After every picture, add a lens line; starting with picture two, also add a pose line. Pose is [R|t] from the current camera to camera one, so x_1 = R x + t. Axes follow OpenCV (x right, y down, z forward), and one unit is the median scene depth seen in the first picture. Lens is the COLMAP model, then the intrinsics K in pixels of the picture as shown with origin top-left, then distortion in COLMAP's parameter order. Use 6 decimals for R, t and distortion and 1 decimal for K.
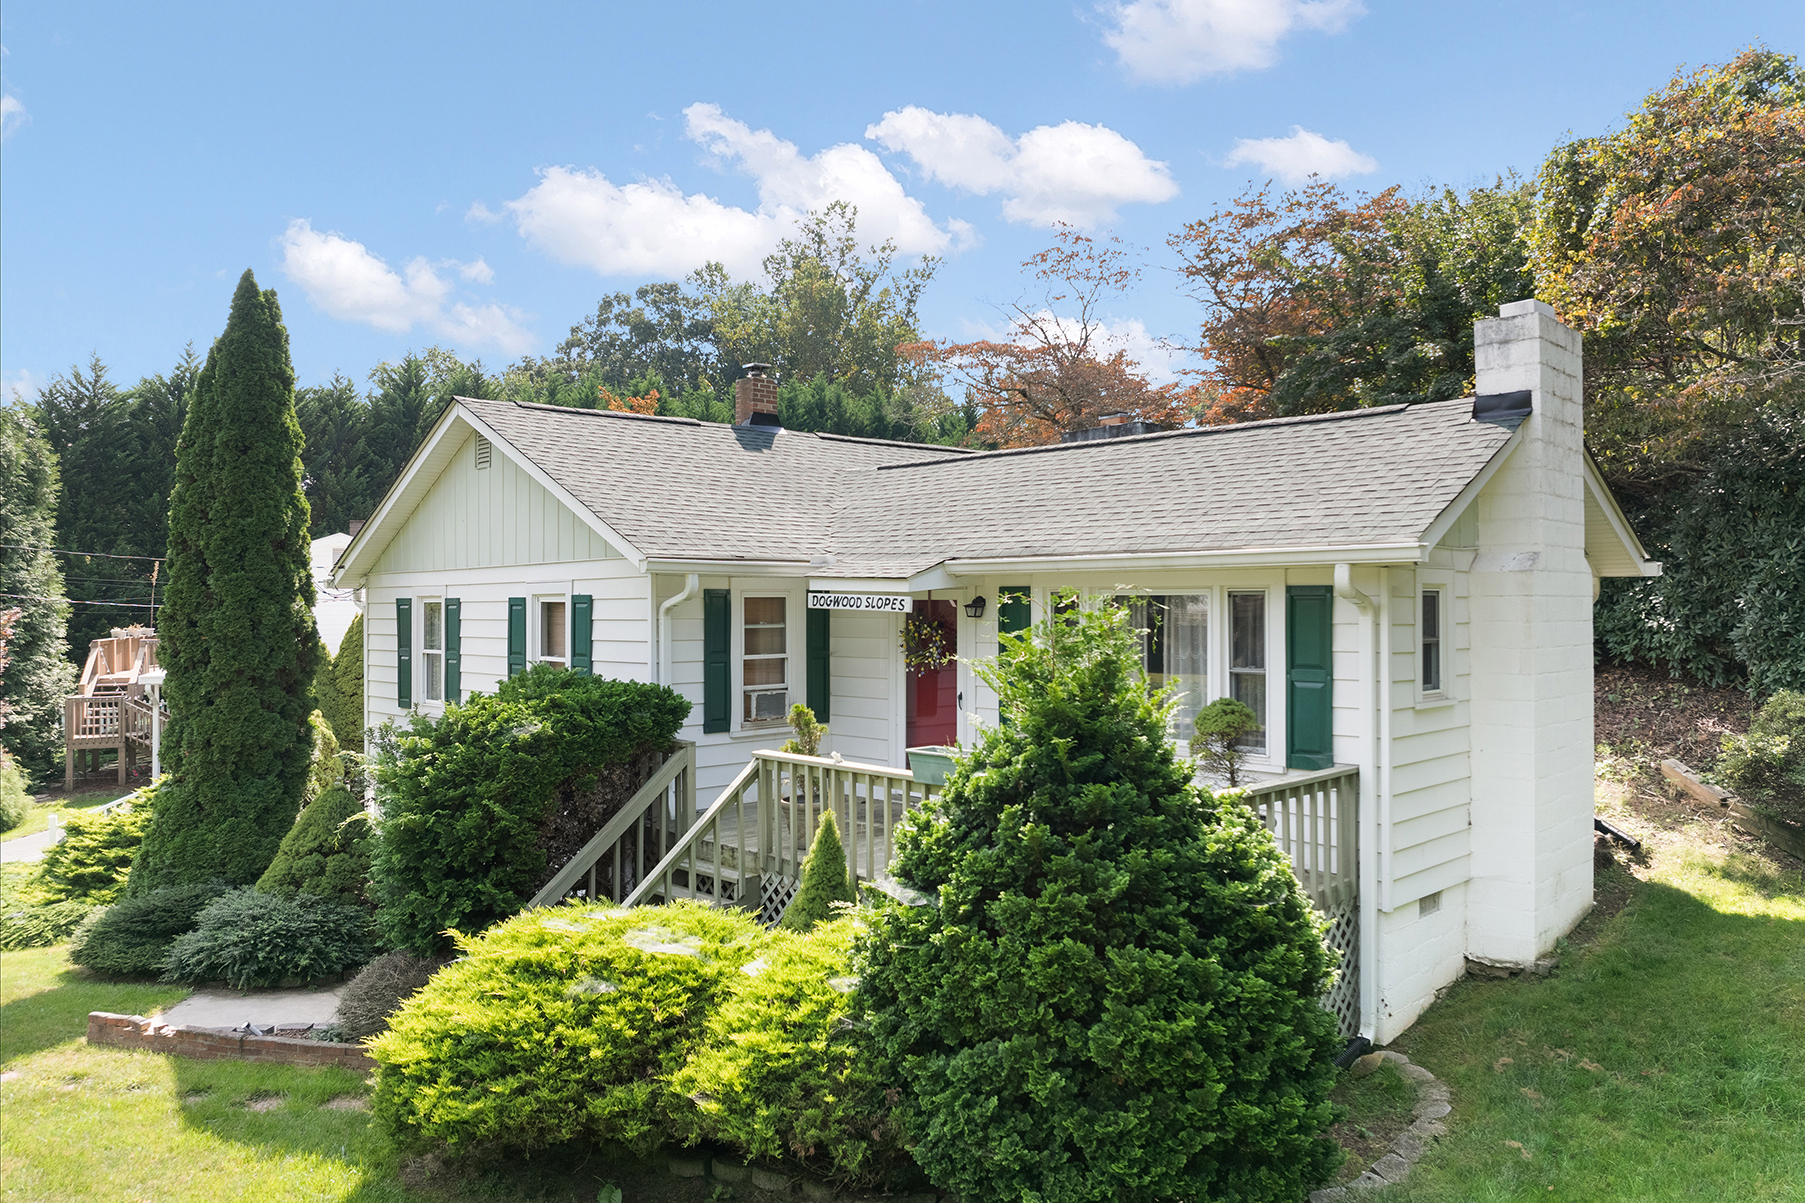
lens RADIAL K [[1272.7, 0, 902.5], [0, 1272.7, 601.5], [0, 0, 1]] dist [-0.034936, 0.006925]
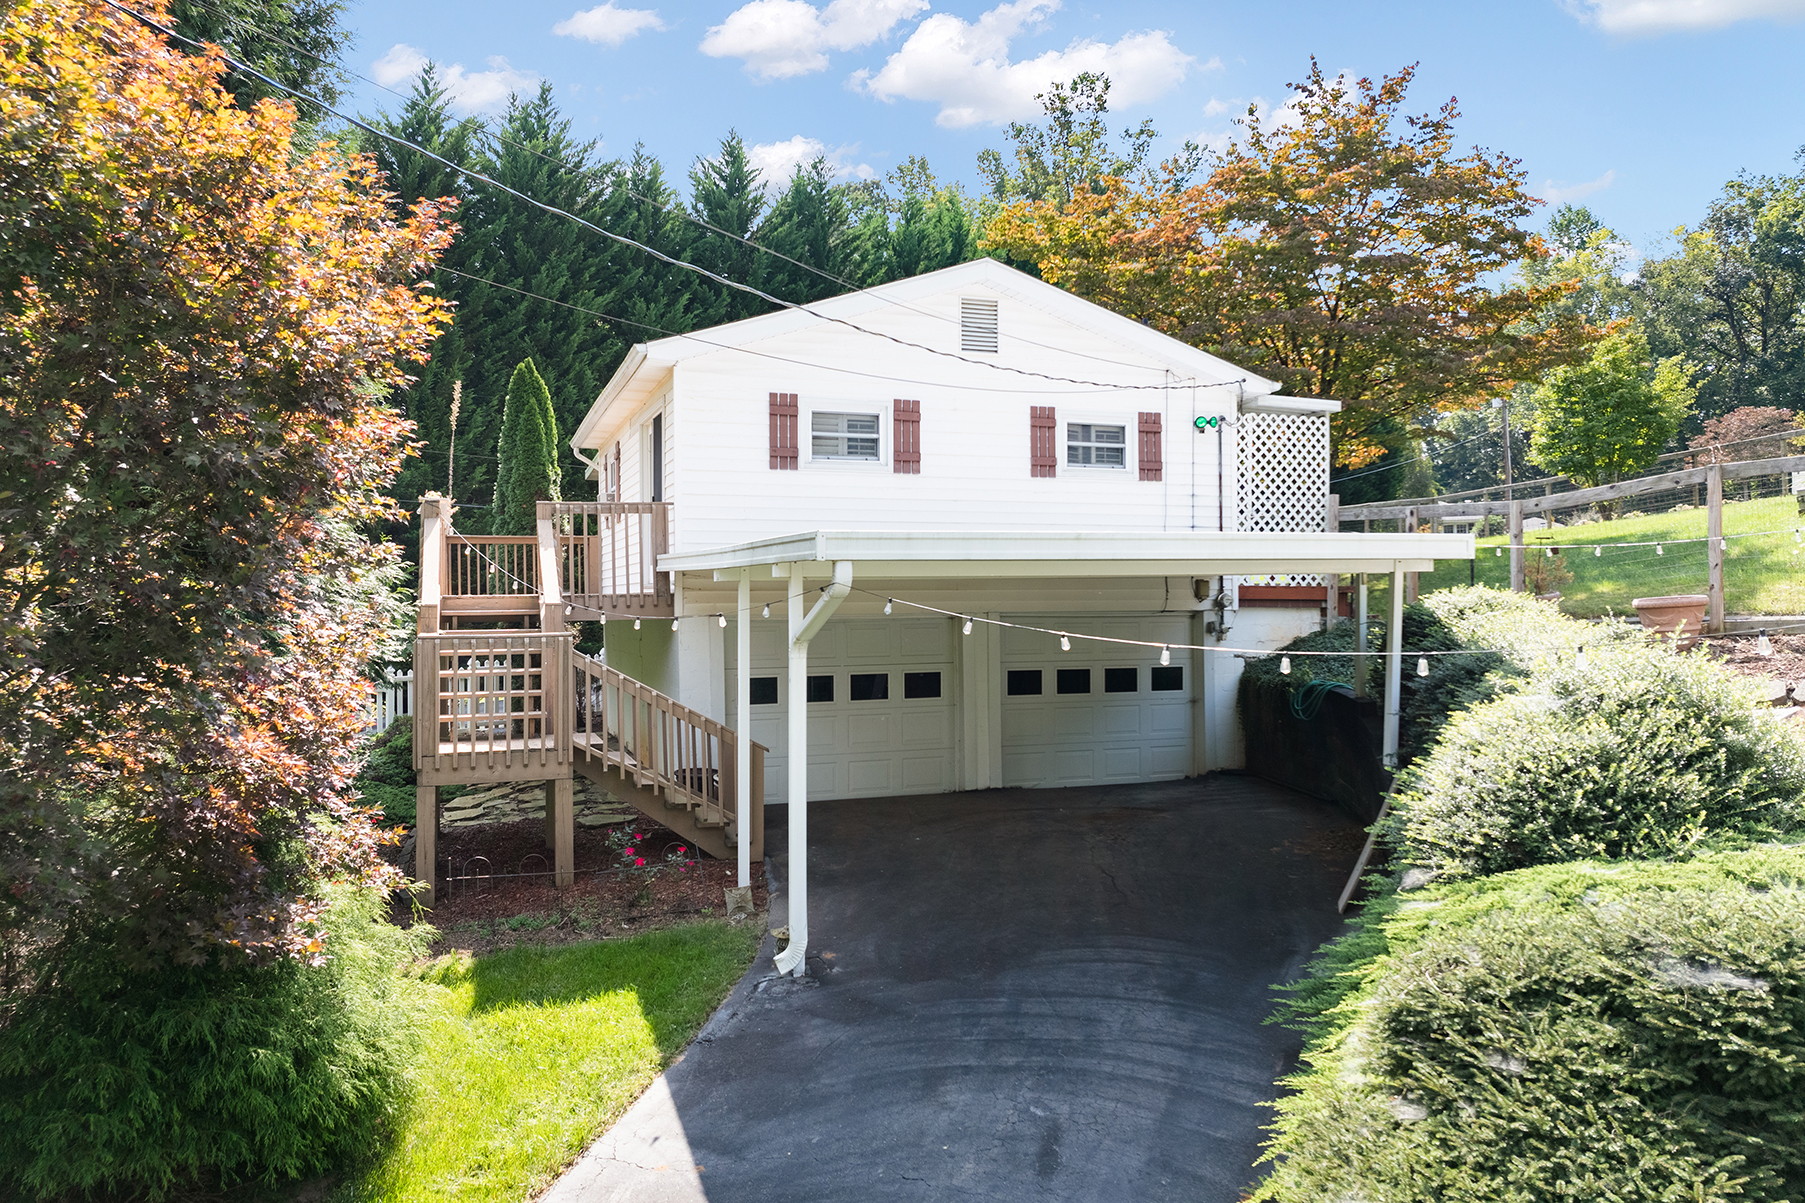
lens RADIAL K [[1274.8, 0, 902.5], [0, 1274.8, 601.5], [0, 0, 1]] dist [-0.019036, -0.041267]
pose [[0.999769, -0.003432, -0.021211, -1.474895], [0.003452, 0.999994, 0.000893, 0.189892], [0.021208, -0.000966, 0.999775, 1.841948]]
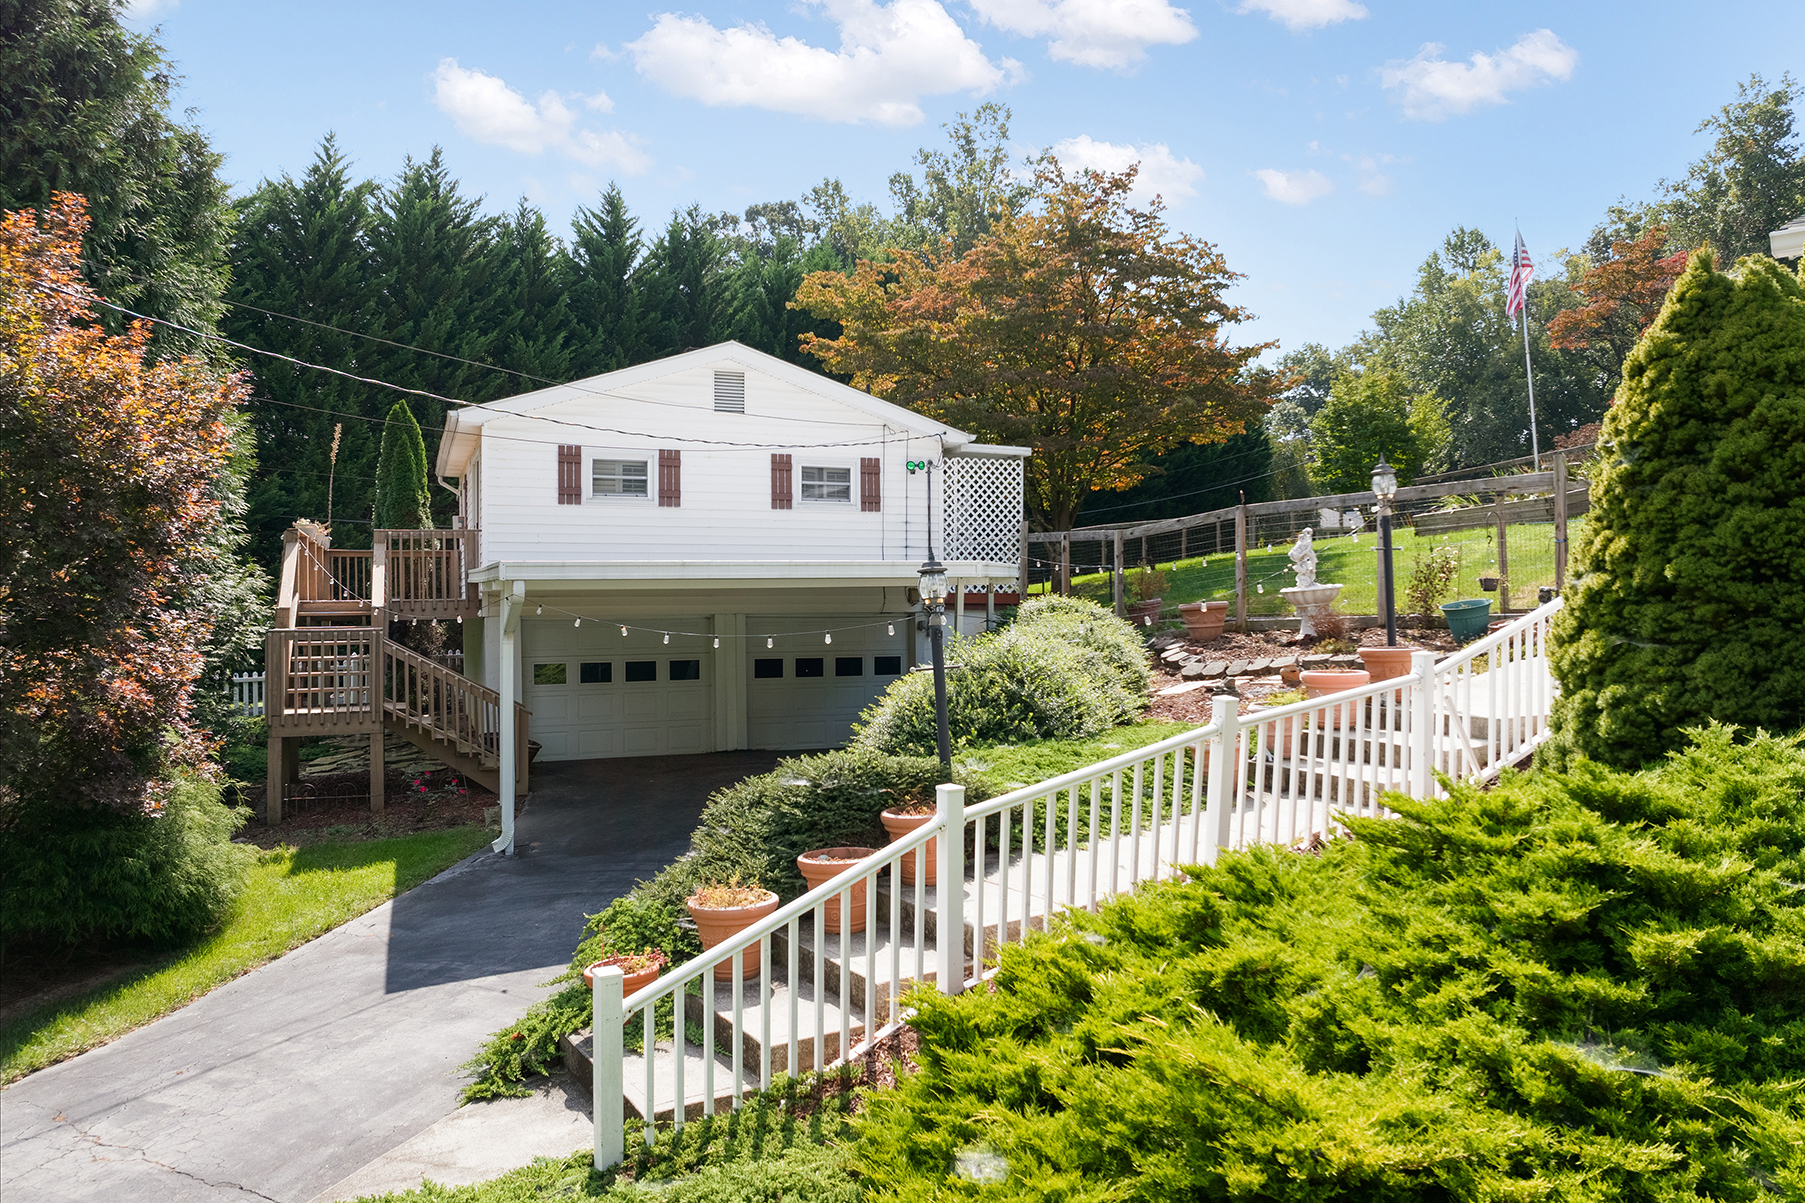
lens RADIAL K [[1277.2, 0, 902.5], [0, 1277.2, 601.5], [0, 0, 1]] dist [-0.037937, 0.002240]
pose [[0.999853, -0.002463, 0.016983, -1.209818], [0.002469, 0.999997, -0.000303, 0.187066], [-0.016983, 0.000345, 0.999856, 1.437210]]
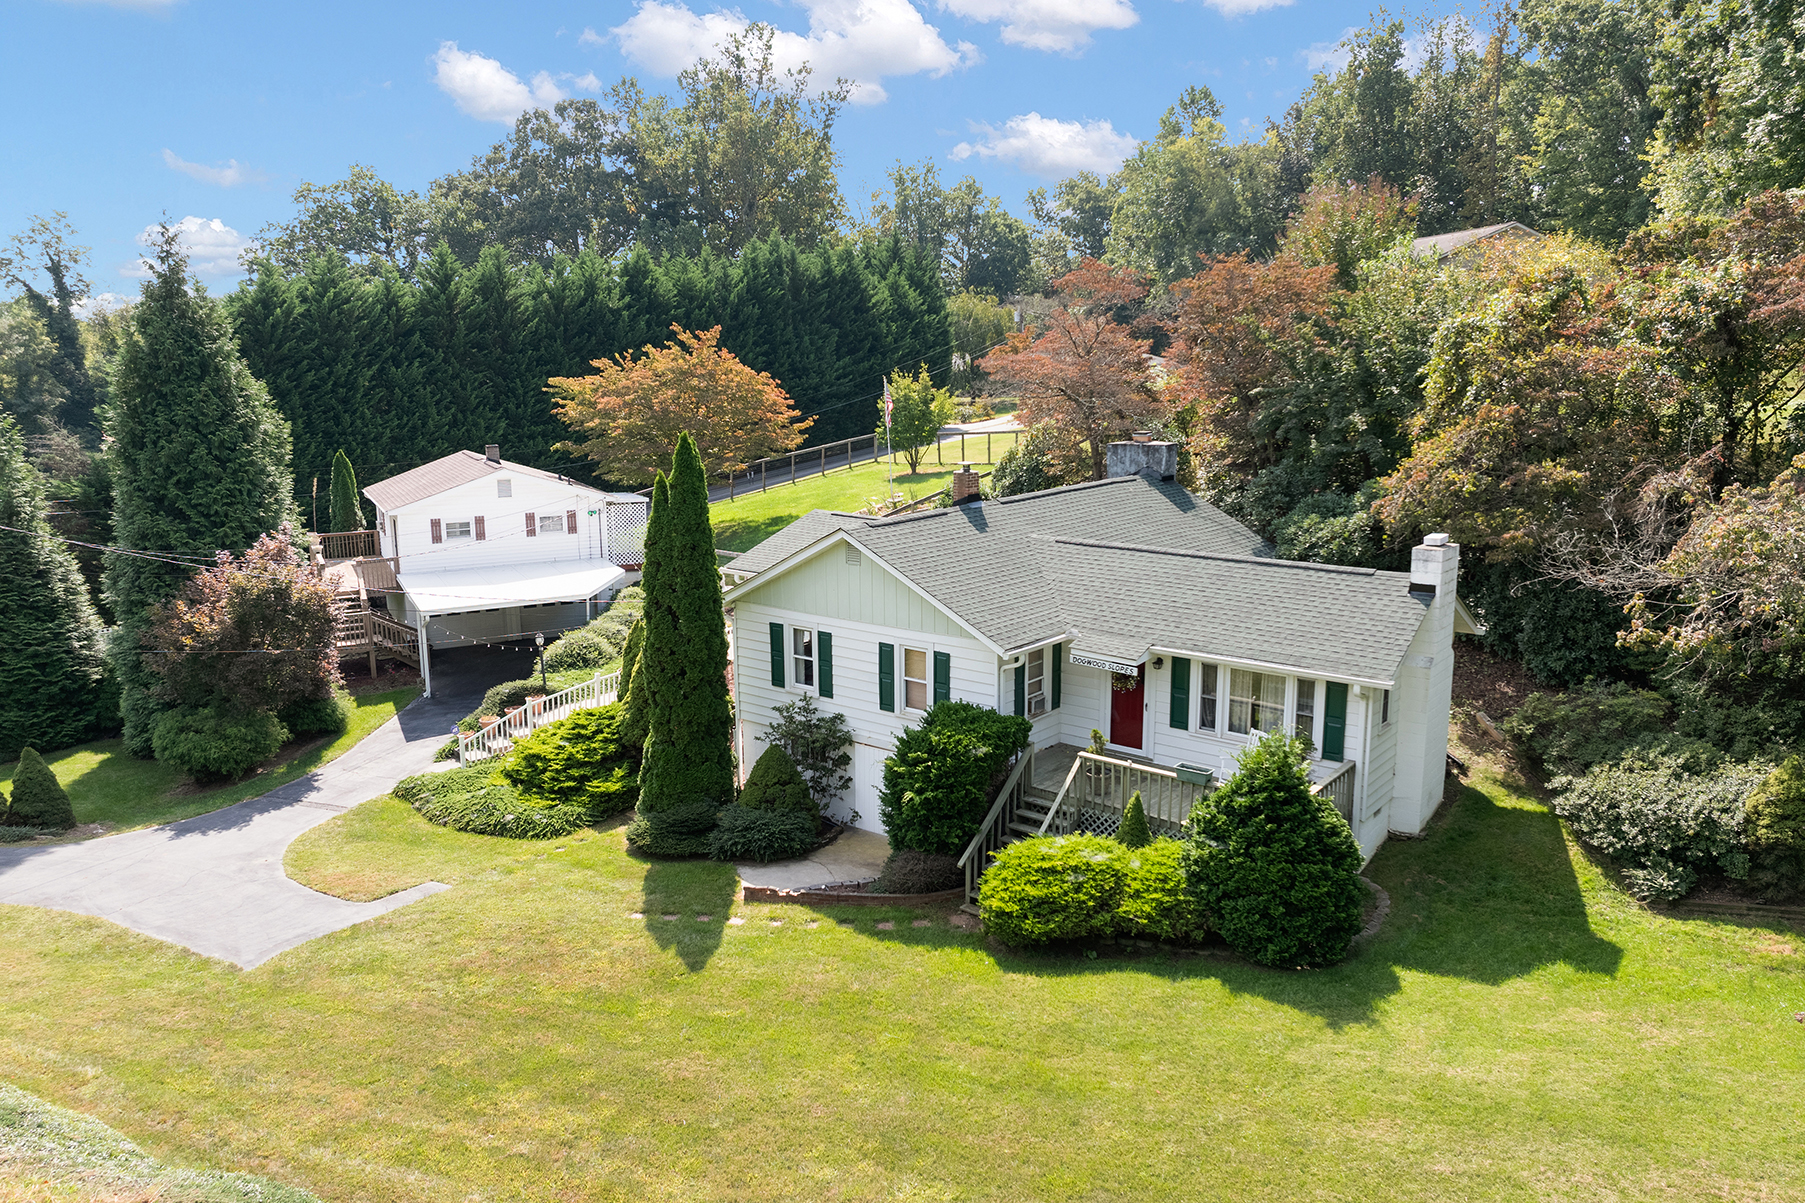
lens RADIAL K [[1274.8, 0, 902.5], [0, 1274.8, 601.5], [0, 0, 1]] dist [-0.019036, -0.041267]
pose [[0.992635, -0.026555, 0.118199, -0.644566], [0.003084, 0.980903, 0.194475, -0.539589], [-0.121106, -0.192678, 0.973760, -0.981417]]
